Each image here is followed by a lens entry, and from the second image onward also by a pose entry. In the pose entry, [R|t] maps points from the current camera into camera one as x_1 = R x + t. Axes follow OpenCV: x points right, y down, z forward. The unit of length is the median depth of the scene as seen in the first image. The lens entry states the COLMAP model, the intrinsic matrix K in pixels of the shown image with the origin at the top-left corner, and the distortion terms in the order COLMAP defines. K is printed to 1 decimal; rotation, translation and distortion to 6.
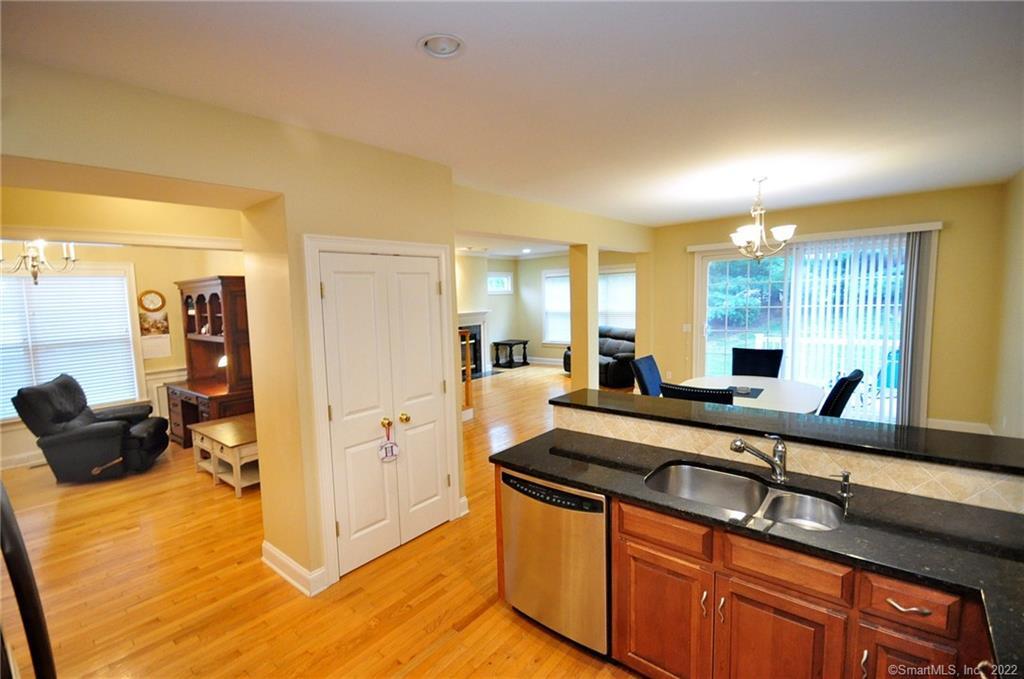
lens RADIAL K [[452.3, 0, 512.0], [0, 452.3, 339.5], [0, 0, 1]] dist [-0.006868, -0.000476]
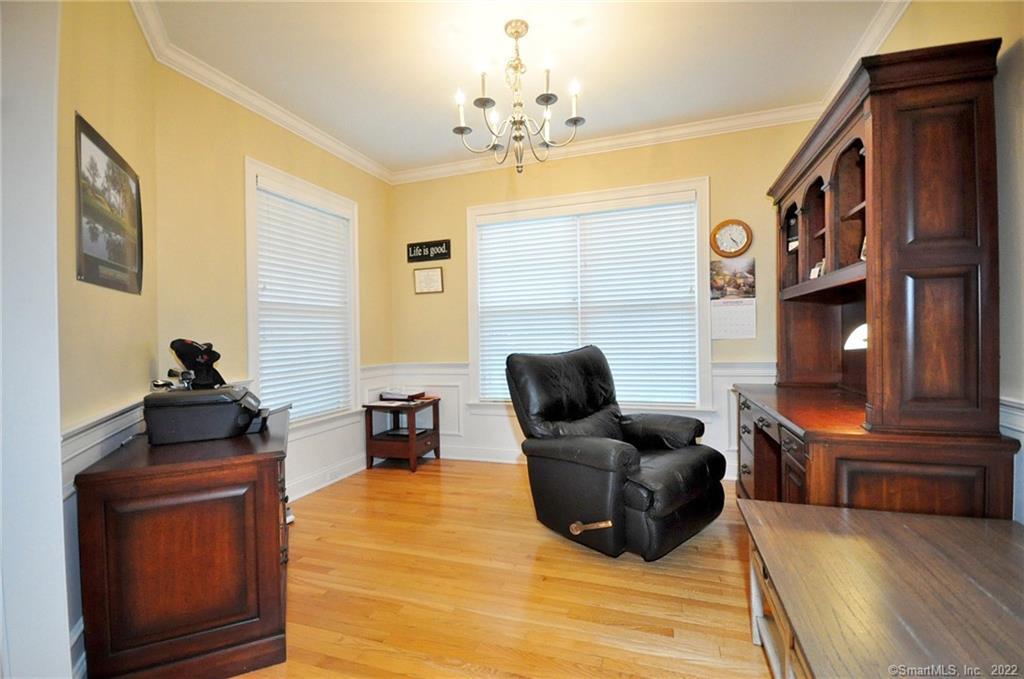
lens RADIAL K [[452.3, 0, 512.0], [0, 452.3, 339.5], [0, 0, 1]] dist [-0.006868, -0.000476]
pose [[0.347615, 0.032532, -0.937073, -0.367417], [-0.080202, 0.996767, 0.004852, 0.062812], [0.934201, 0.073469, 0.349100, 0.565865]]
